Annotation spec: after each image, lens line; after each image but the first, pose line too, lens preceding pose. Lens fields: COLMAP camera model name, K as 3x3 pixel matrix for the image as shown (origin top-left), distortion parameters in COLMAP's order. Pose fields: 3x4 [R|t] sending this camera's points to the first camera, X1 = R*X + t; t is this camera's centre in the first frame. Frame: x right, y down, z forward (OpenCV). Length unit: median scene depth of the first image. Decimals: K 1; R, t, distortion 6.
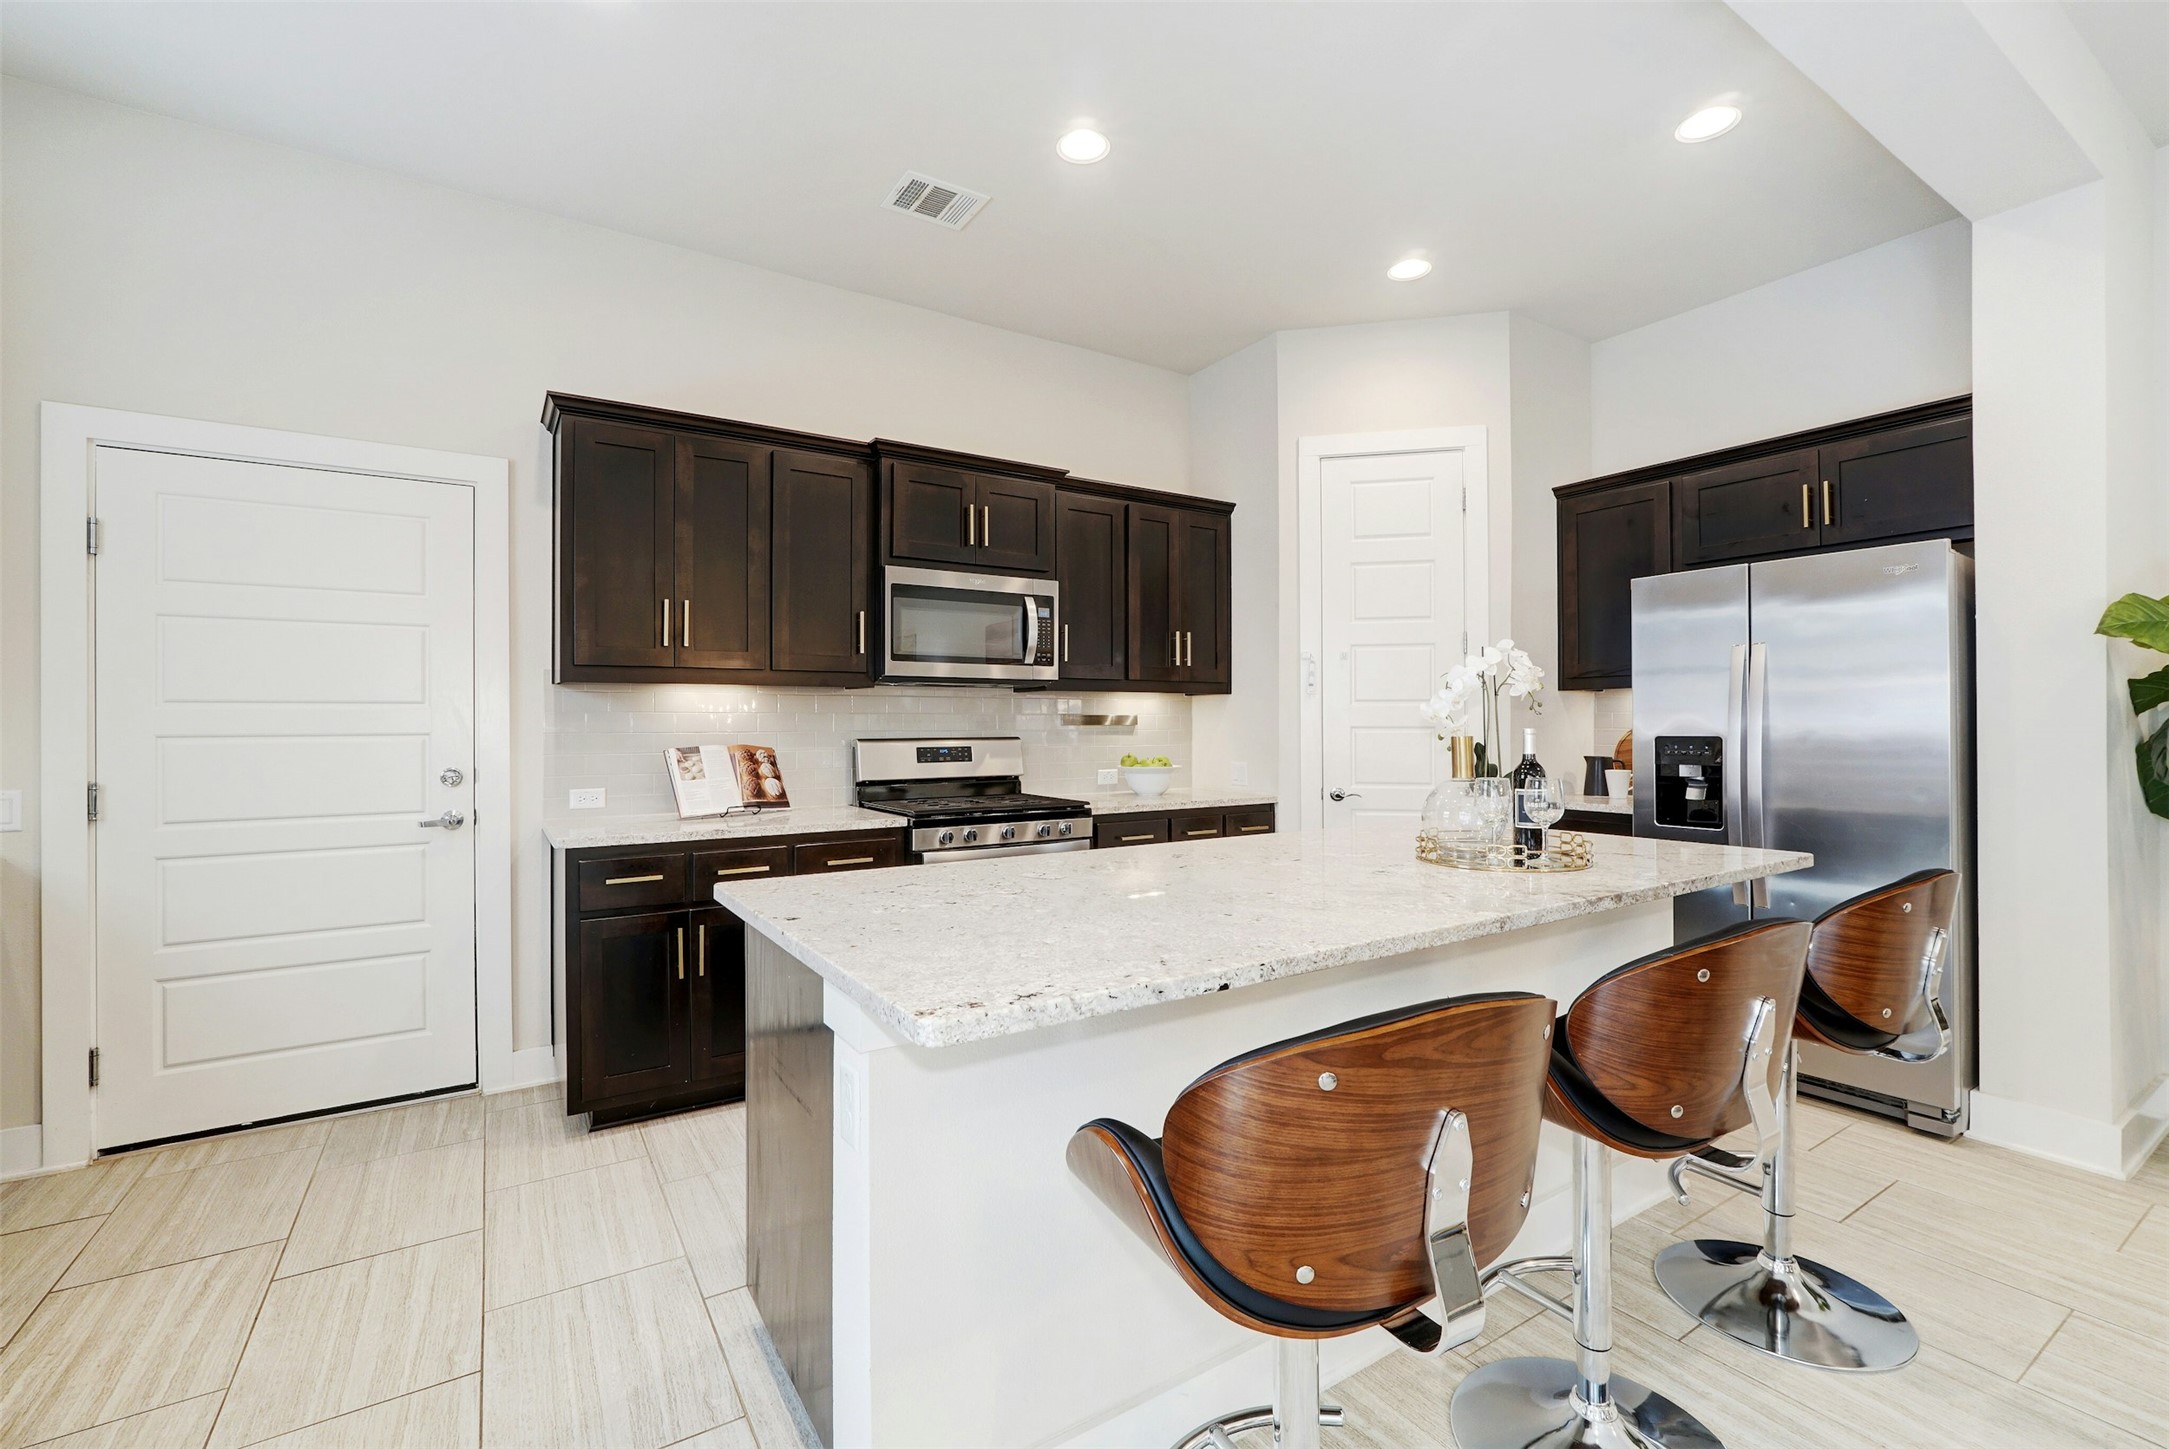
lens RADIAL K [[934.1, 0, 1088.3], [0, 934.1, 716.1], [0, 0, 1]] dist [-0.019254, 0.007596]
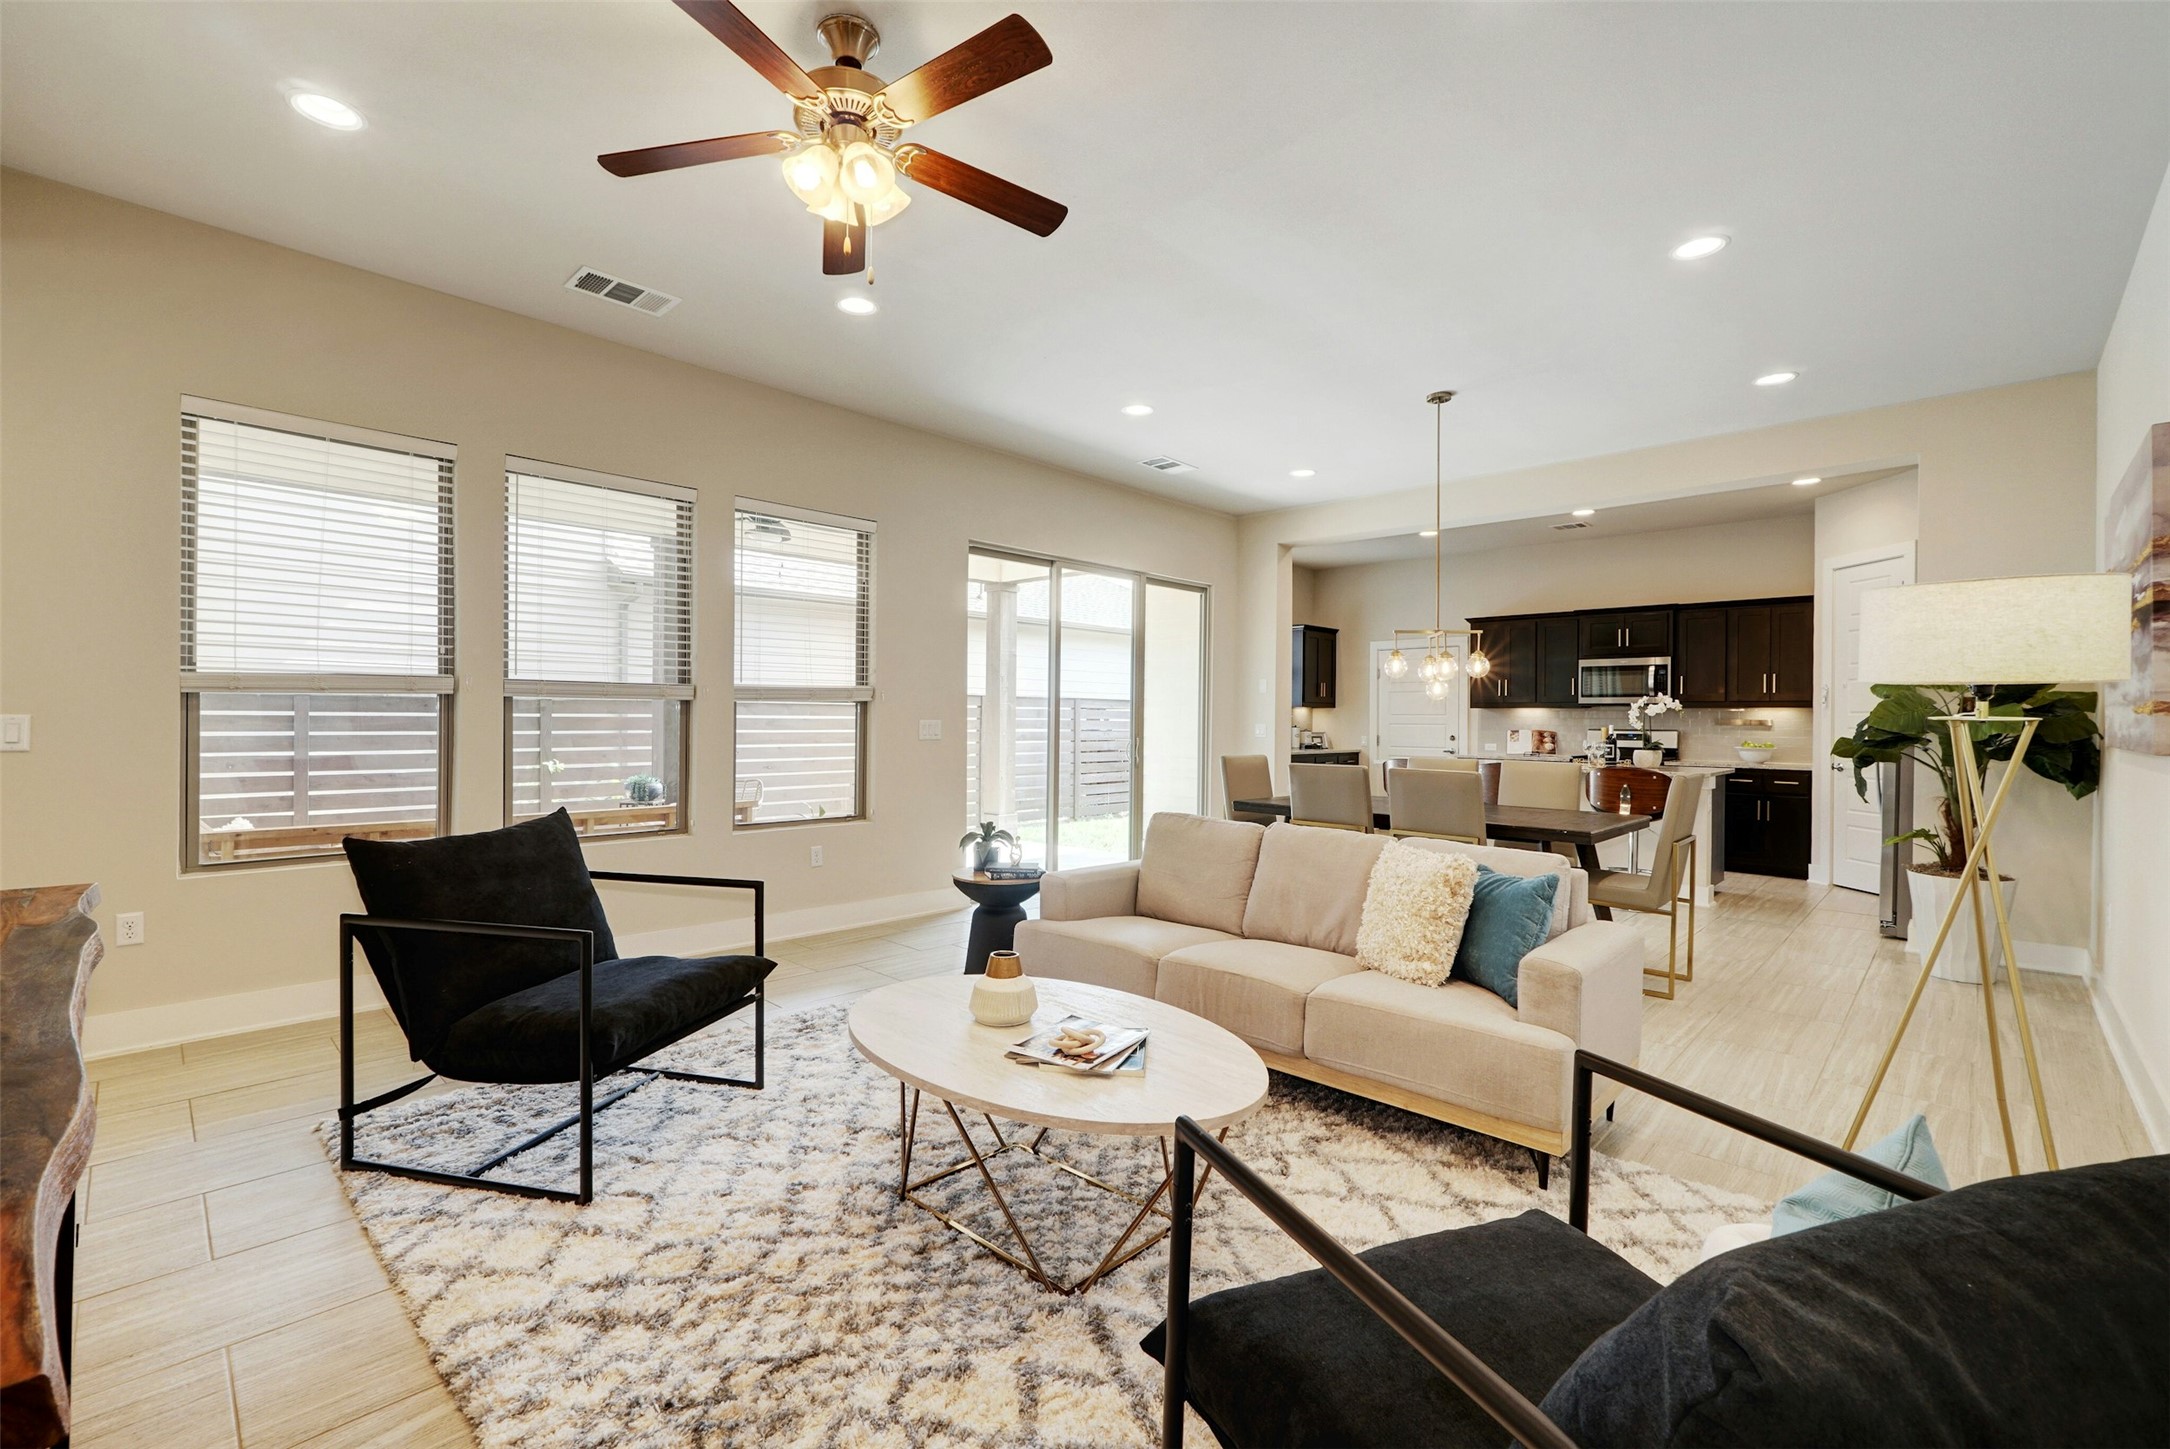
lens RADIAL K [[934.5, 0, 1084.1], [0, 934.5, 716.7], [0, 0, 1]] dist [-0.019254, 0.007596]
pose [[0.227852, 0.002662, -0.973692, 1.901983], [-0.004614, 0.999988, 0.001655, -0.005573], [0.973685, 0.004116, 0.227862, -0.861758]]
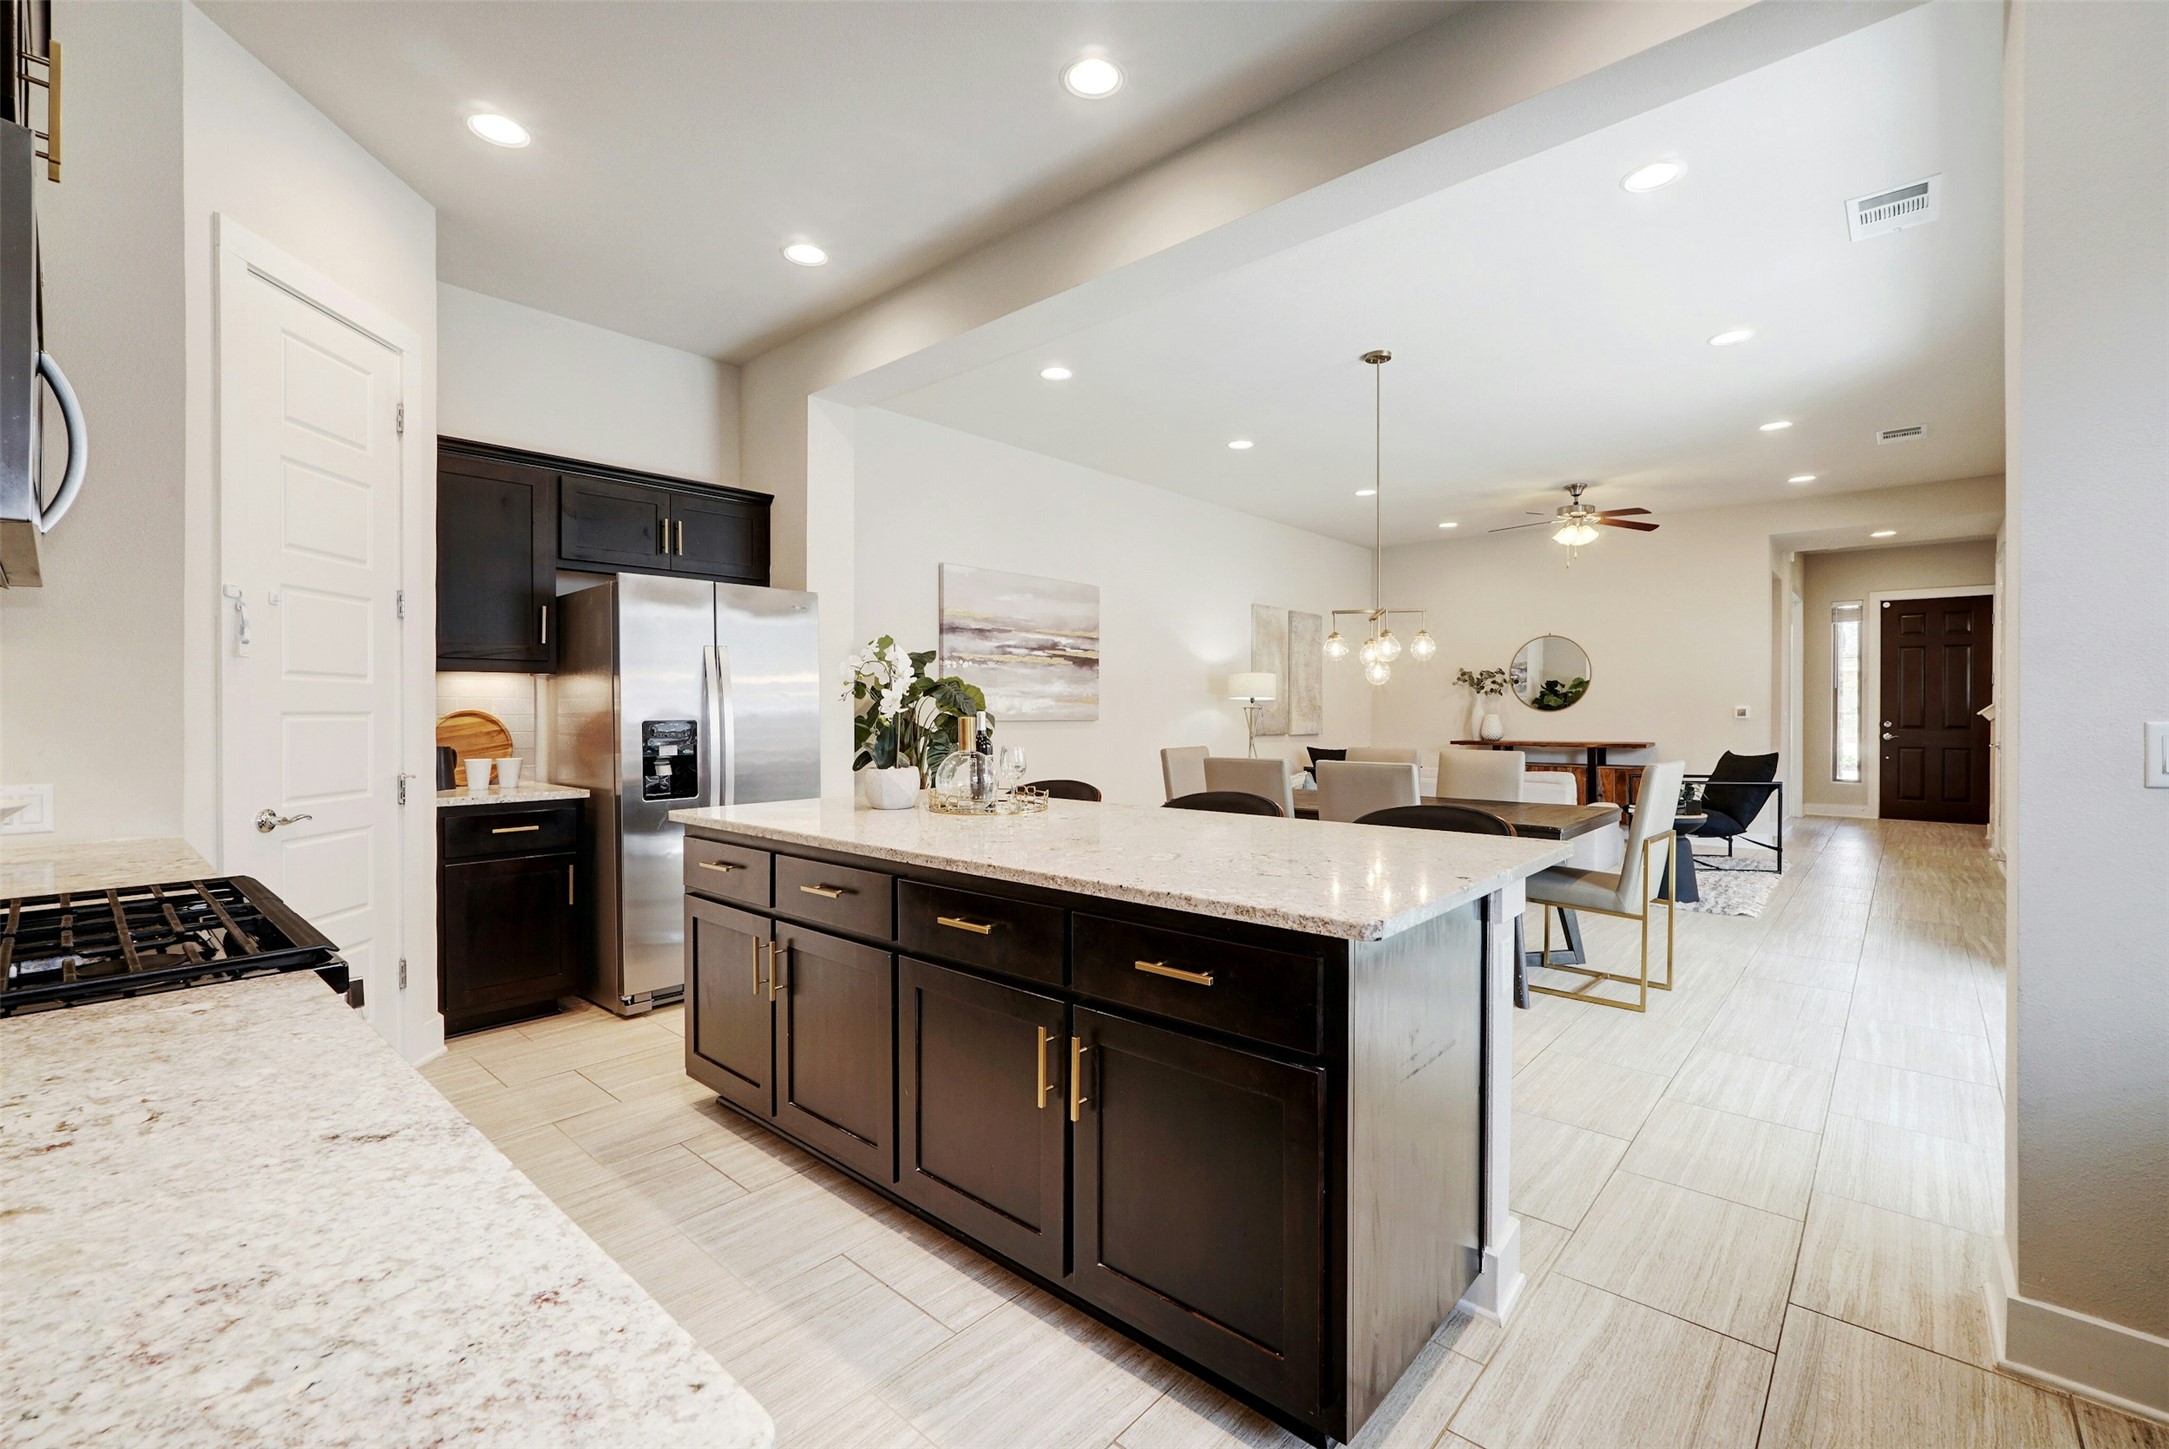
lens RADIAL K [[934.1, 0, 1077.7], [0, 934.1, 715.8], [0, 0, 1]] dist [-0.019254, 0.007596]
pose [[-0.258673, -0.002181, 0.965963, -0.560508], [-0.004203, 0.999991, 0.001132, 0.012549], [-0.965956, -0.003767, -0.258679, 0.761969]]
